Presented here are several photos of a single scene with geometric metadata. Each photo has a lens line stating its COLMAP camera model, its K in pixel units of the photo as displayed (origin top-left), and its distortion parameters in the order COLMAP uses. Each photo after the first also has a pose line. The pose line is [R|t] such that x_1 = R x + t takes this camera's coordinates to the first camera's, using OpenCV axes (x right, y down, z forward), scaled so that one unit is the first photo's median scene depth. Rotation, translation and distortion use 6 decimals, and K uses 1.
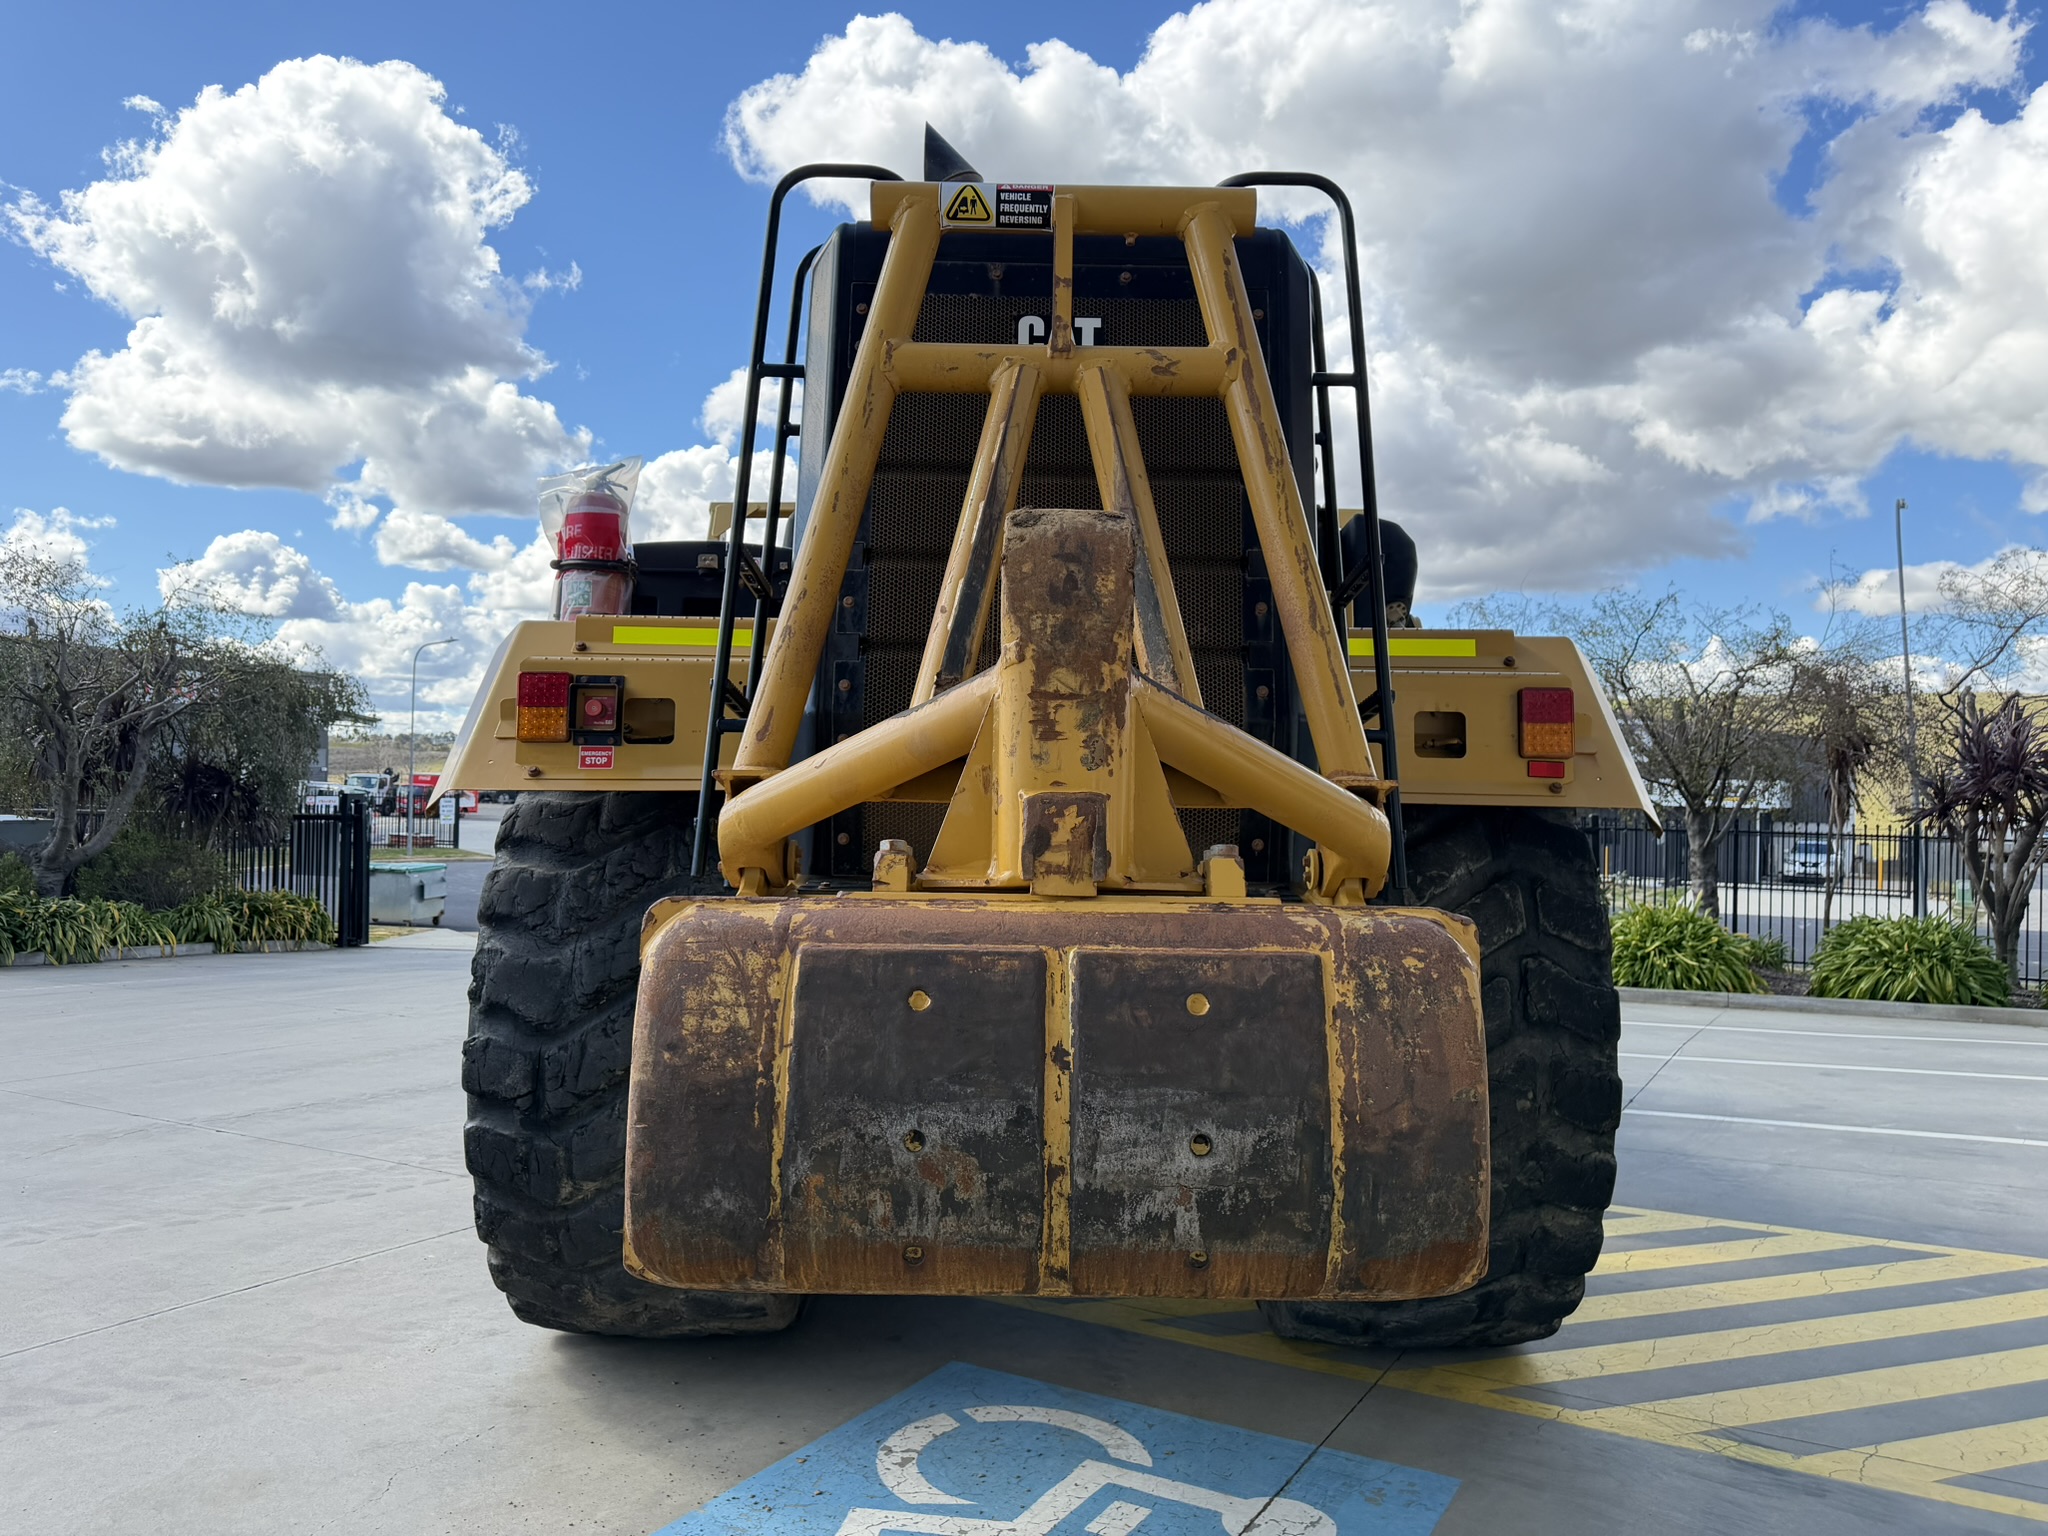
lens RADIAL K [[1447.1, 0, 1024.0], [0, 1447.1, 768.0], [0, 0, 1]] dist [0.086434, -0.093155]
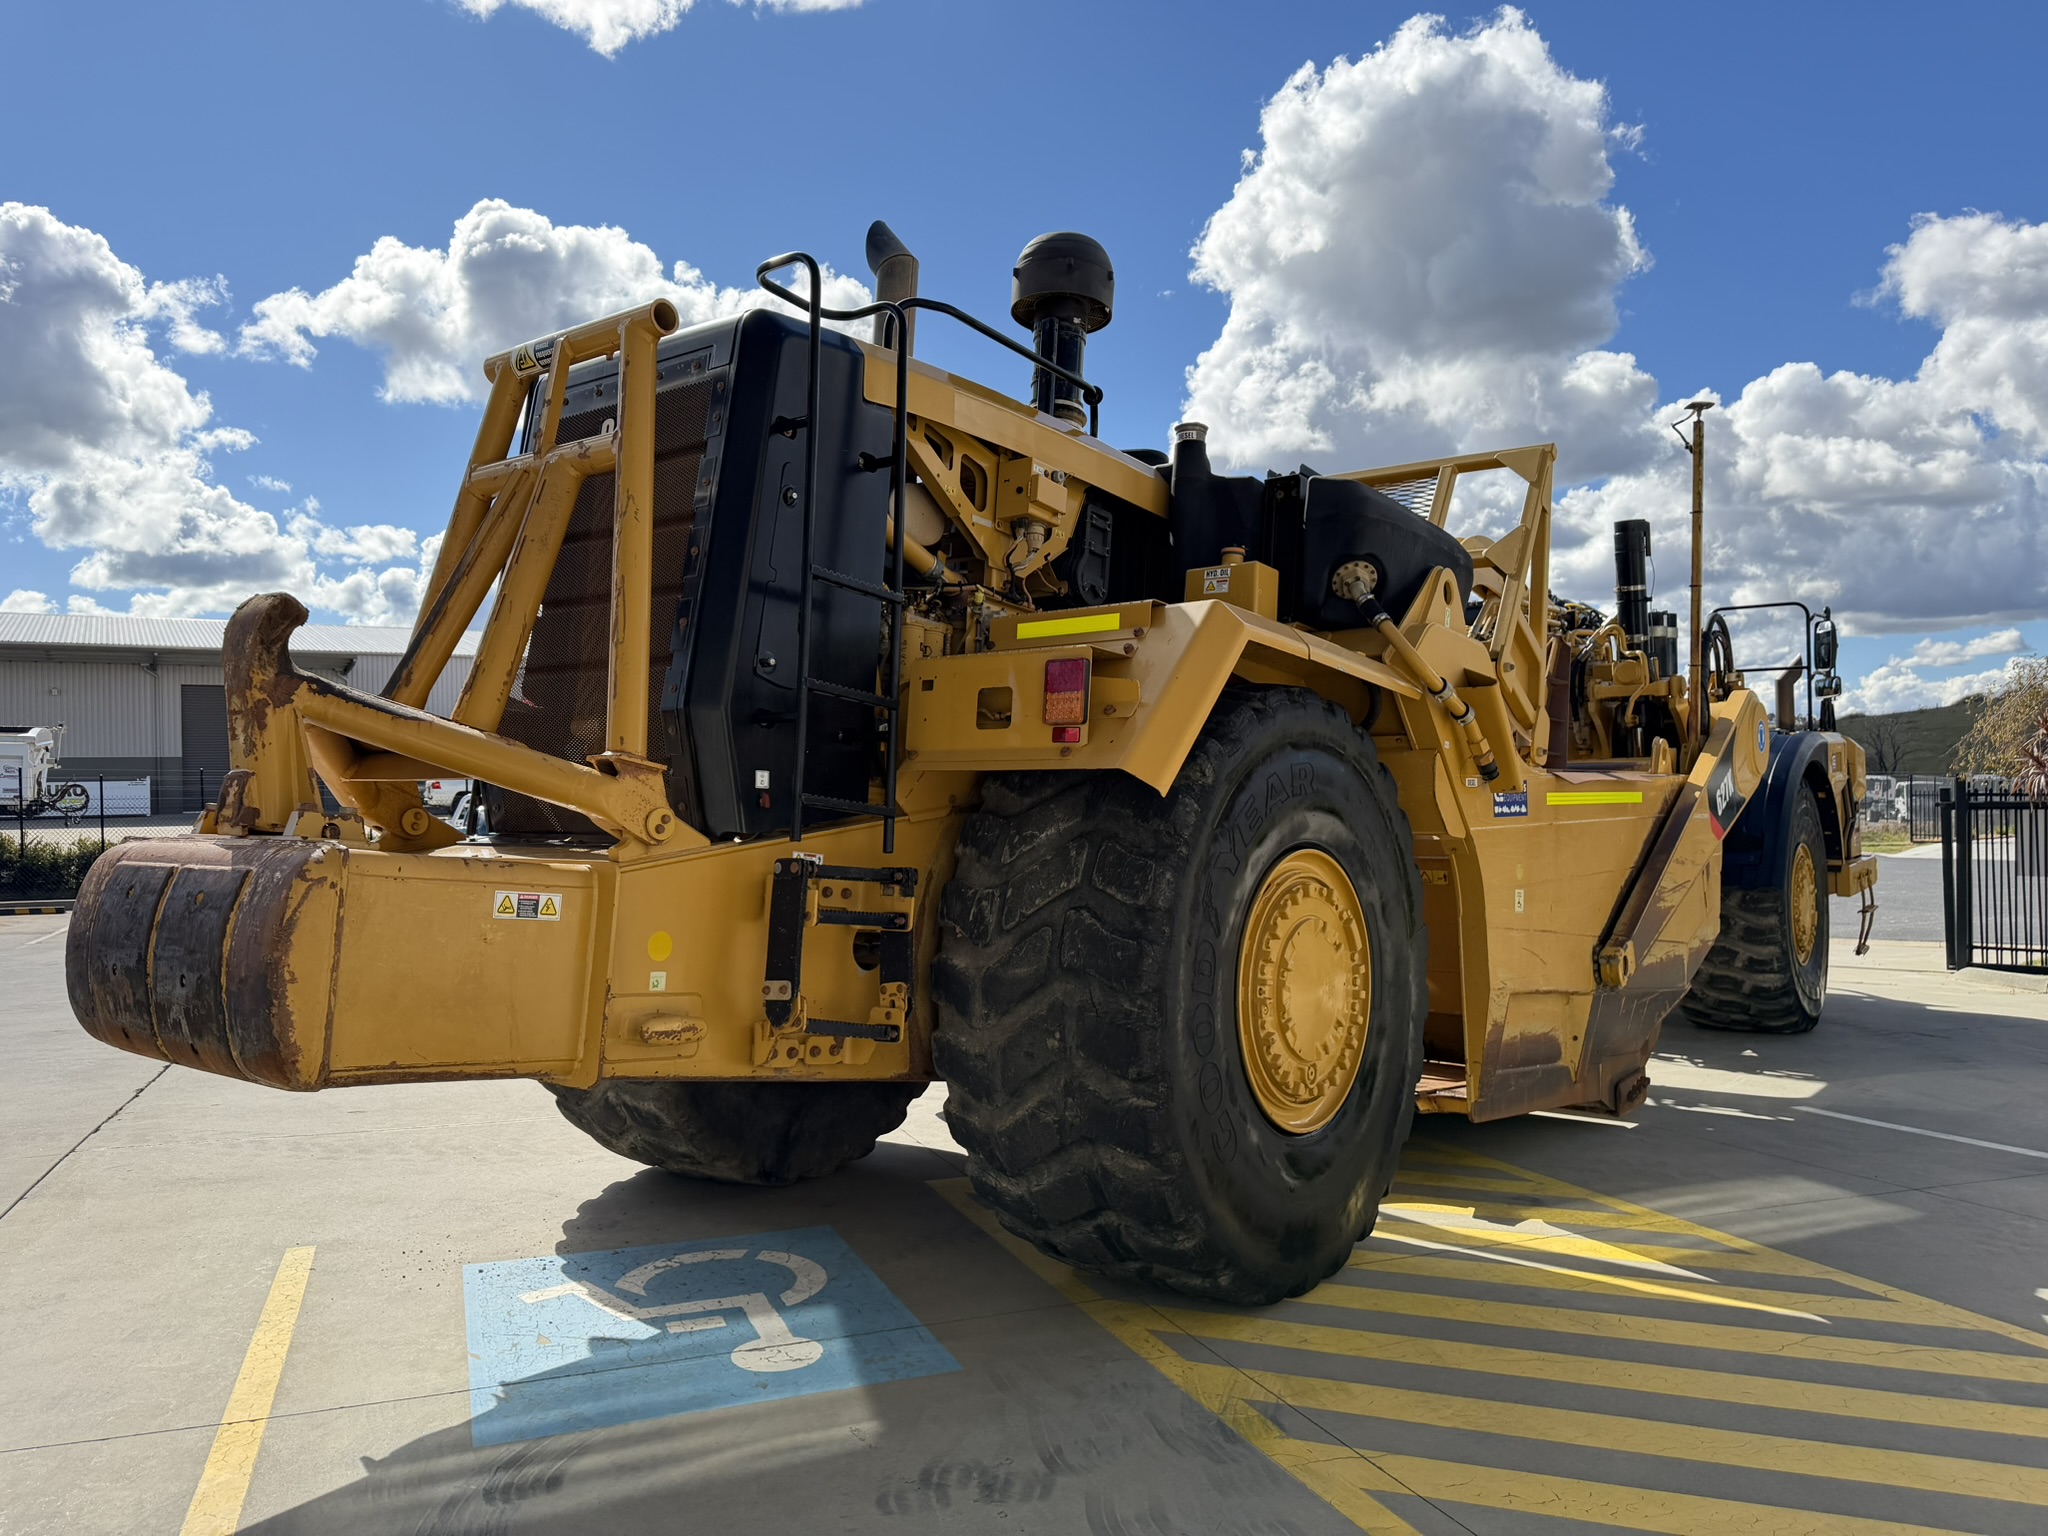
lens RADIAL K [[1447.1, 0, 1024.0], [0, 1447.1, 768.0], [0, 0, 1]] dist [0.086434, -0.093155]
pose [[0.771699, -0.037189, -0.634900, 1.001367], [0.037405, 0.999215, -0.013065, 0.038247], [0.634887, -0.013666, 0.772484, 0.157801]]
